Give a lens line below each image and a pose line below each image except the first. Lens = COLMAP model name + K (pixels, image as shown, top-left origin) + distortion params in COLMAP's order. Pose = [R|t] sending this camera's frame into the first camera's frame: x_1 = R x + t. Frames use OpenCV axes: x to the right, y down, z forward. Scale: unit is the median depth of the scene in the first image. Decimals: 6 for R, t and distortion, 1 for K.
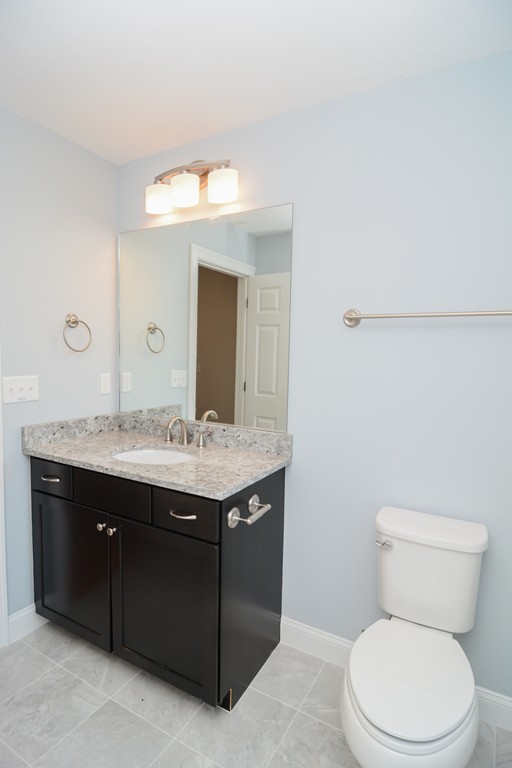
lens RADIAL K [[411.5, 0, 256.0], [0, 411.5, 384.0], [0, 0, 1]] dist [-0.012835, -0.000800]
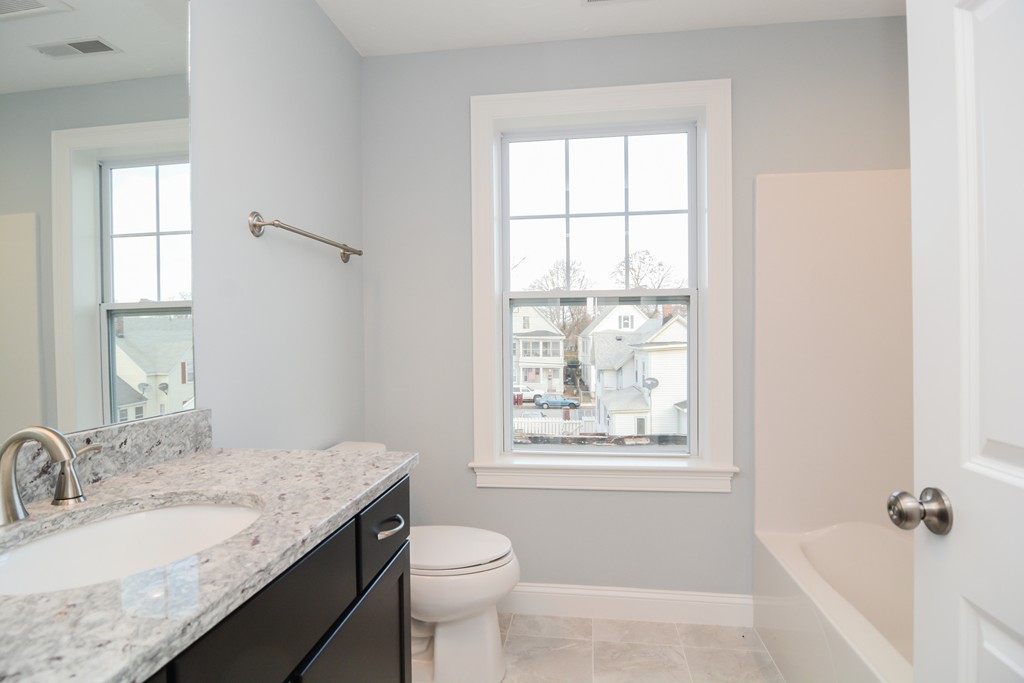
lens RADIAL K [[548.6, 0, 508.8], [0, 548.6, 342.0], [0, 0, 1]] dist [-0.012835, -0.000800]
pose [[-0.361541, -0.031846, 0.931812, -0.739533], [0.075247, 0.995160, 0.063207, 0.016935], [-0.929315, 0.092968, -0.357394, 0.849743]]
